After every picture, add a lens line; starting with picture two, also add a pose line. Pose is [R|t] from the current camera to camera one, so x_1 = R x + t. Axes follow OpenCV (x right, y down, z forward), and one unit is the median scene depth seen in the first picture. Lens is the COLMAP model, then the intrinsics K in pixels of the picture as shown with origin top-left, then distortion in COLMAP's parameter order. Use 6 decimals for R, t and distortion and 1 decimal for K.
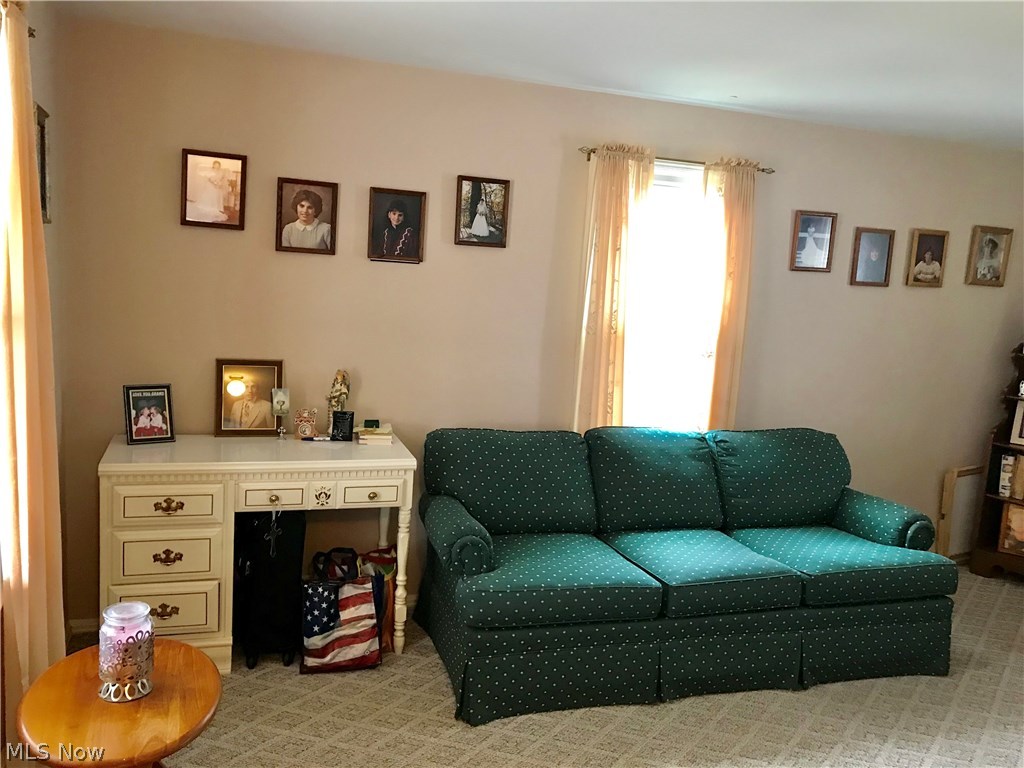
lens RADIAL K [[834.0, 0, 507.6], [0, 834.0, 376.8], [0, 0, 1]] dist [0.045152, -0.068229]
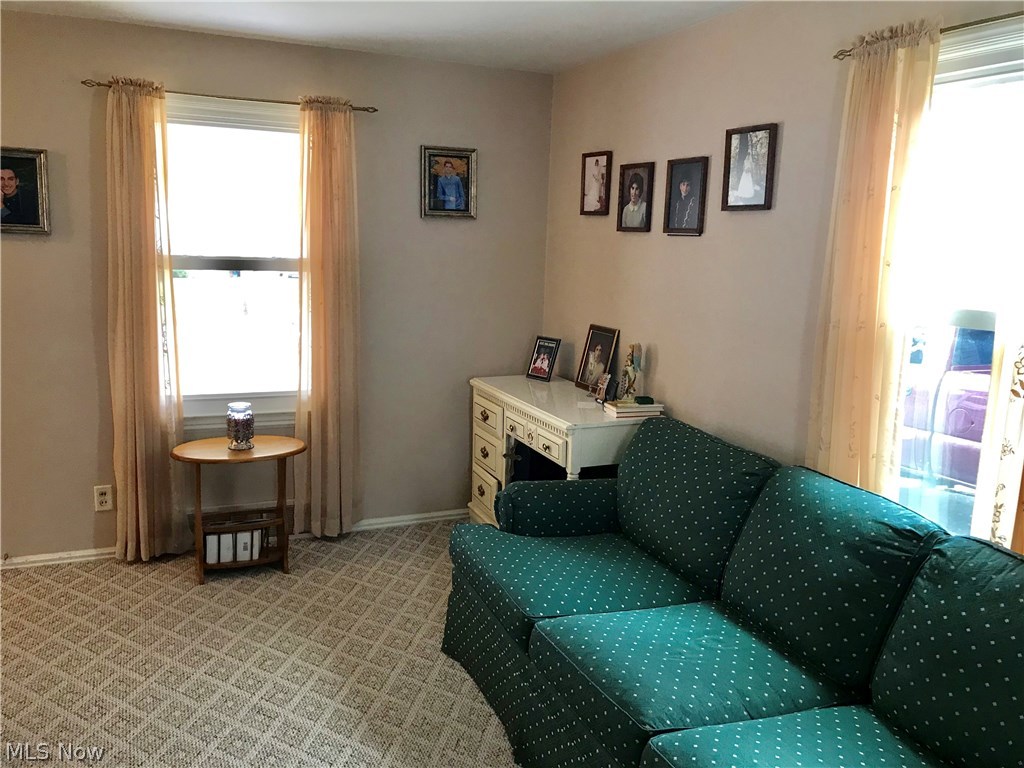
lens RADIAL K [[834.0, 0, 515.6], [0, 834.0, 368.0], [0, 0, 1]] dist [0.045152, -0.068229]
pose [[0.090086, 0.104269, -0.990461, 0.801154], [-0.135454, 0.986546, 0.091537, -0.050773], [0.986680, 0.125916, 0.102998, 0.735642]]
